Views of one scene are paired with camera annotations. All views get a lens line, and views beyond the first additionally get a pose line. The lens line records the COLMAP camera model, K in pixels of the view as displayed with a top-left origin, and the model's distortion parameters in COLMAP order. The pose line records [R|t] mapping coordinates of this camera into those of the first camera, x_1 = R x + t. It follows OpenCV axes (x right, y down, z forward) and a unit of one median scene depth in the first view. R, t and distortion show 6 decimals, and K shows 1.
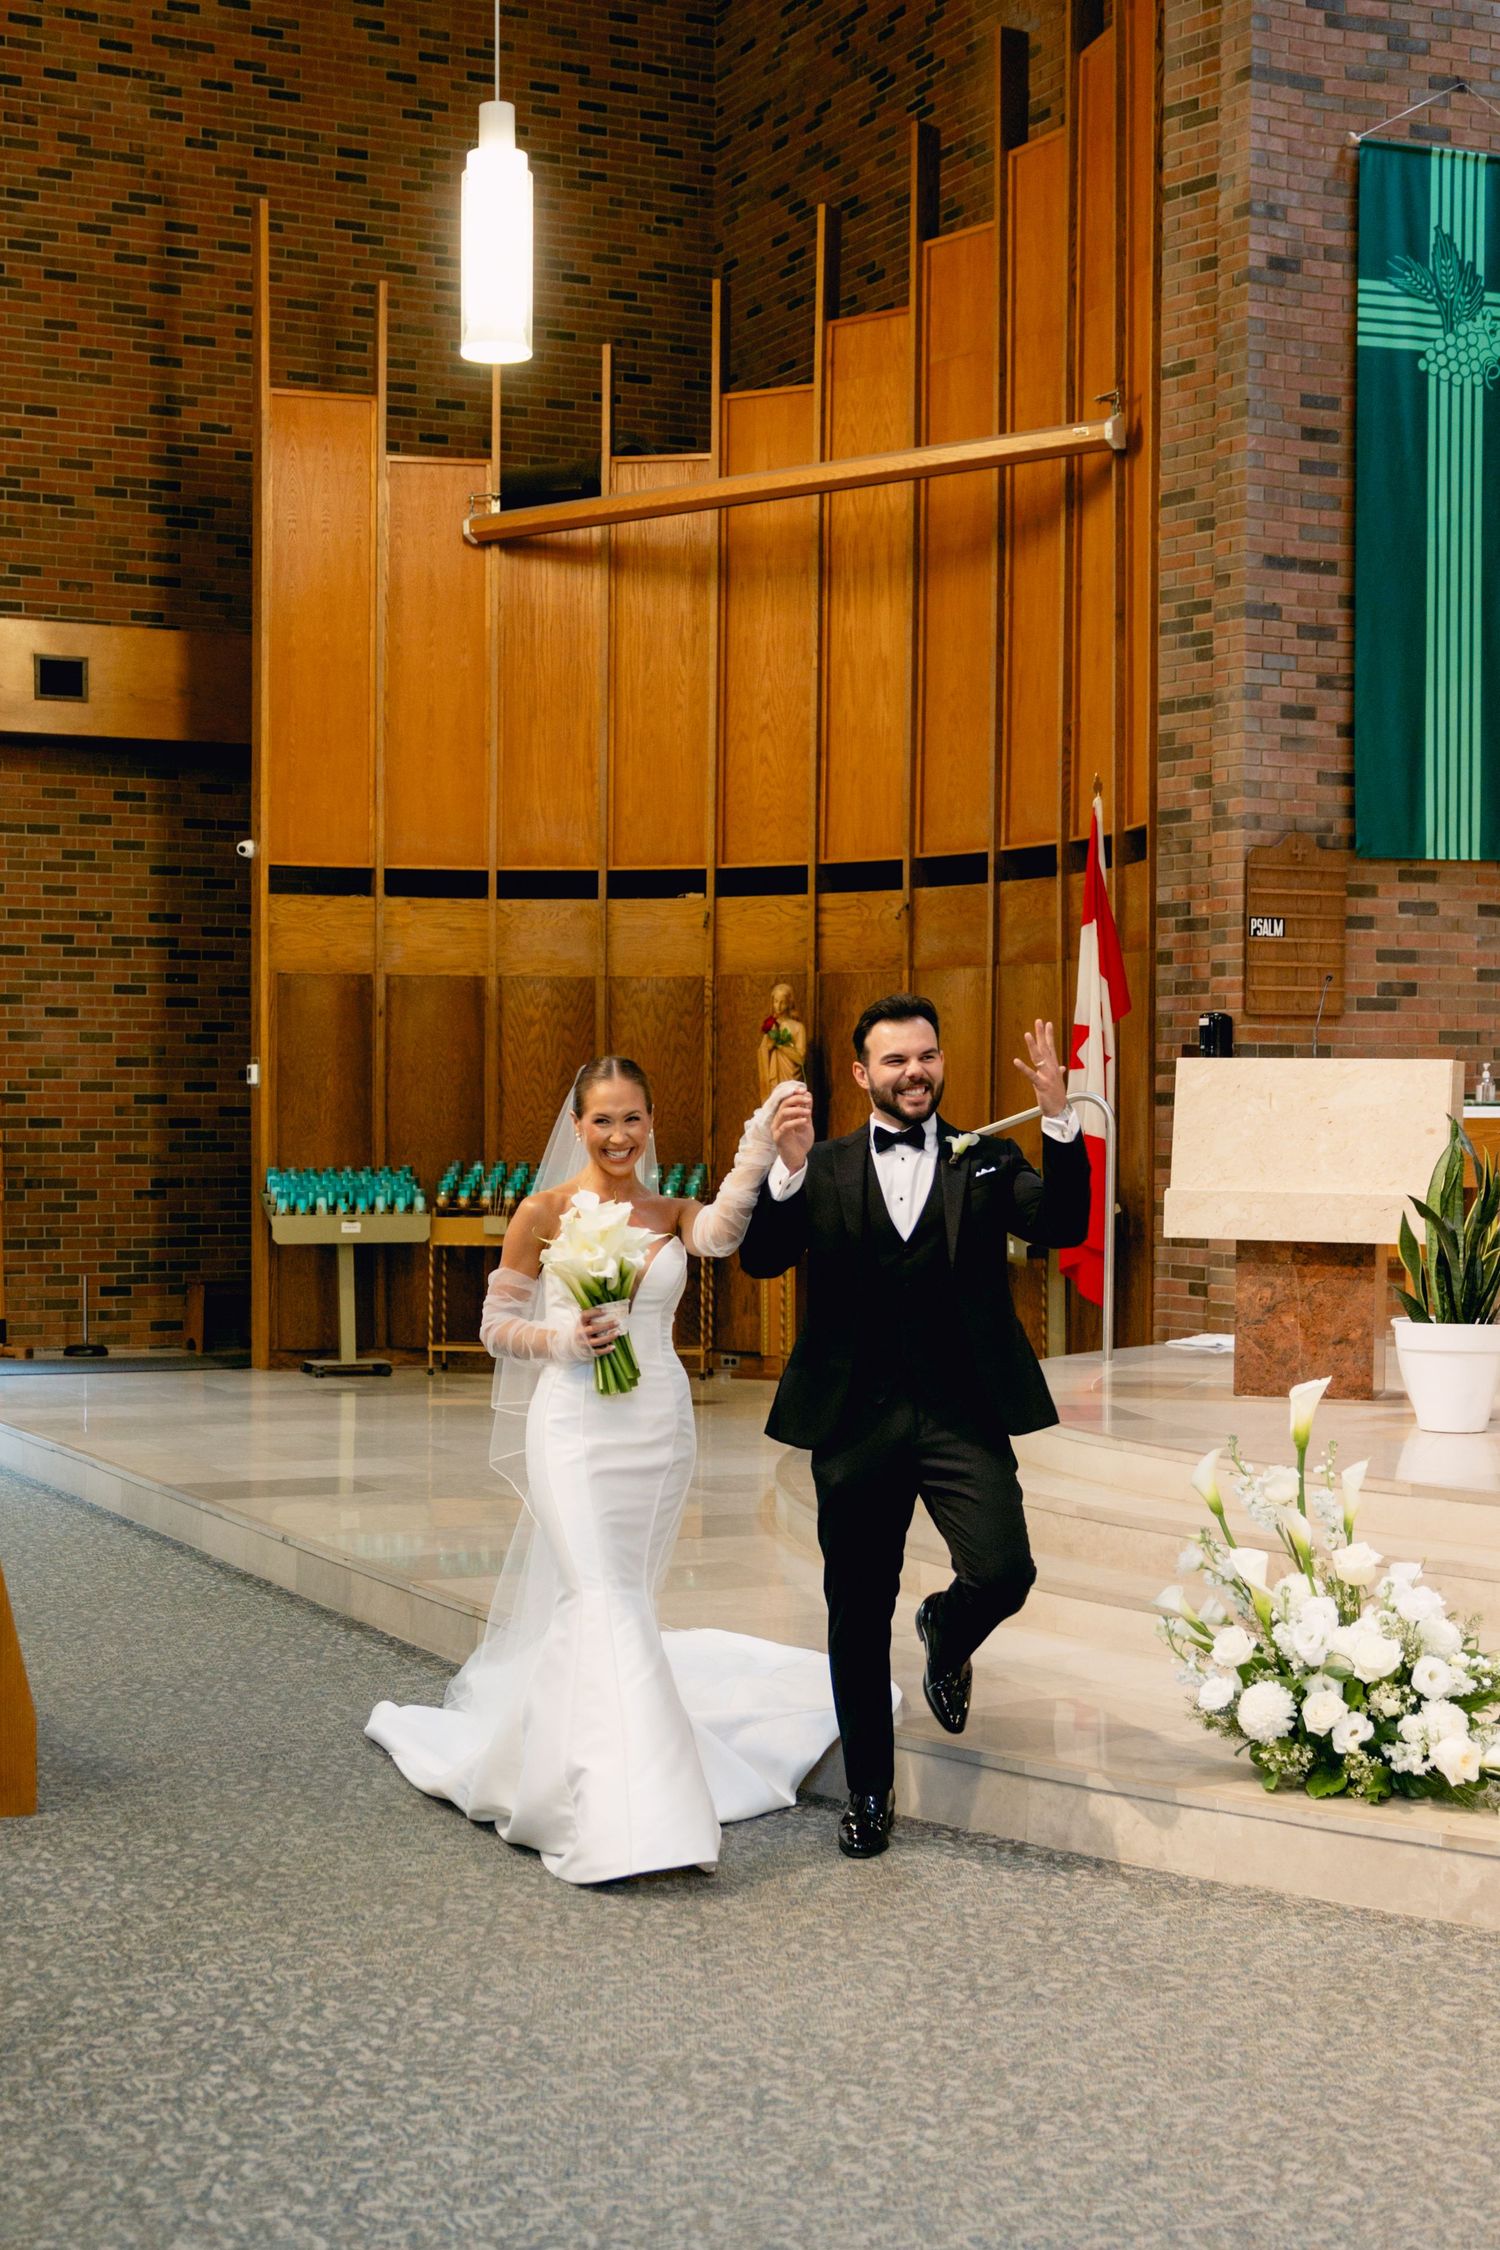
lens RADIAL K [[2722.6, 0, 710.4], [0, 2722.6, 1192.1], [0, 0, 1]] dist [0.009457, 0.000000]
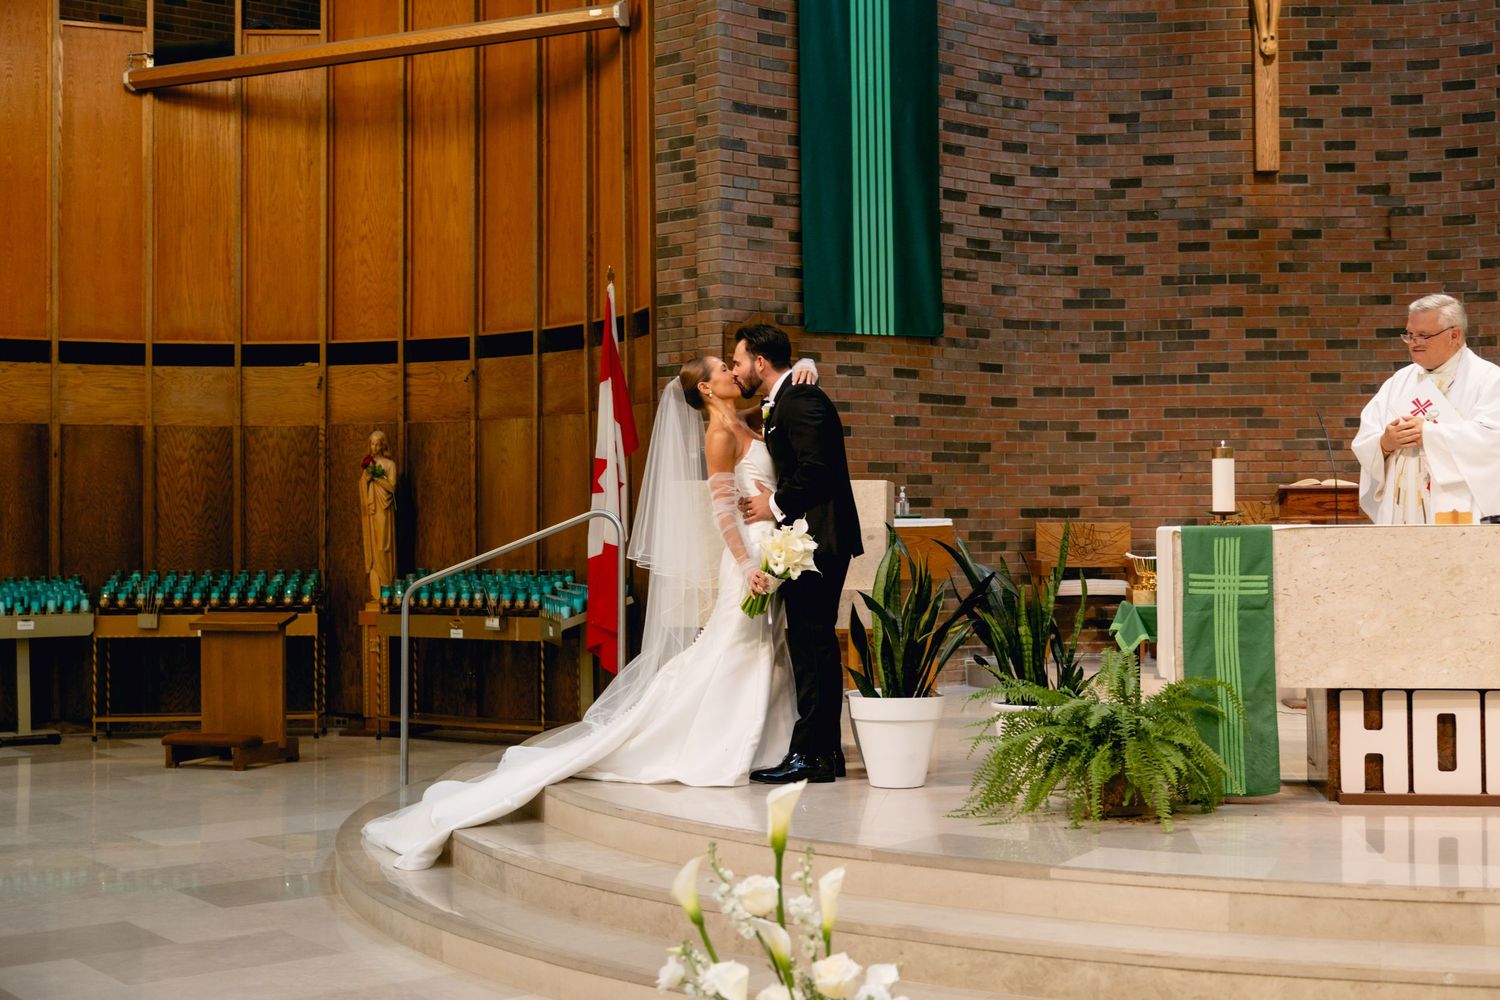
lens RADIAL K [[1620.6, 0, 795.3], [0, 1620.6, 502.2], [0, 0, 1]] dist [-0.002428, 0.000000]
pose [[0.973154, -0.008775, 0.229987, 0.043091], [0.019166, 0.998892, -0.042984, -0.005196], [-0.229355, 0.046238, 0.972244, 0.204349]]
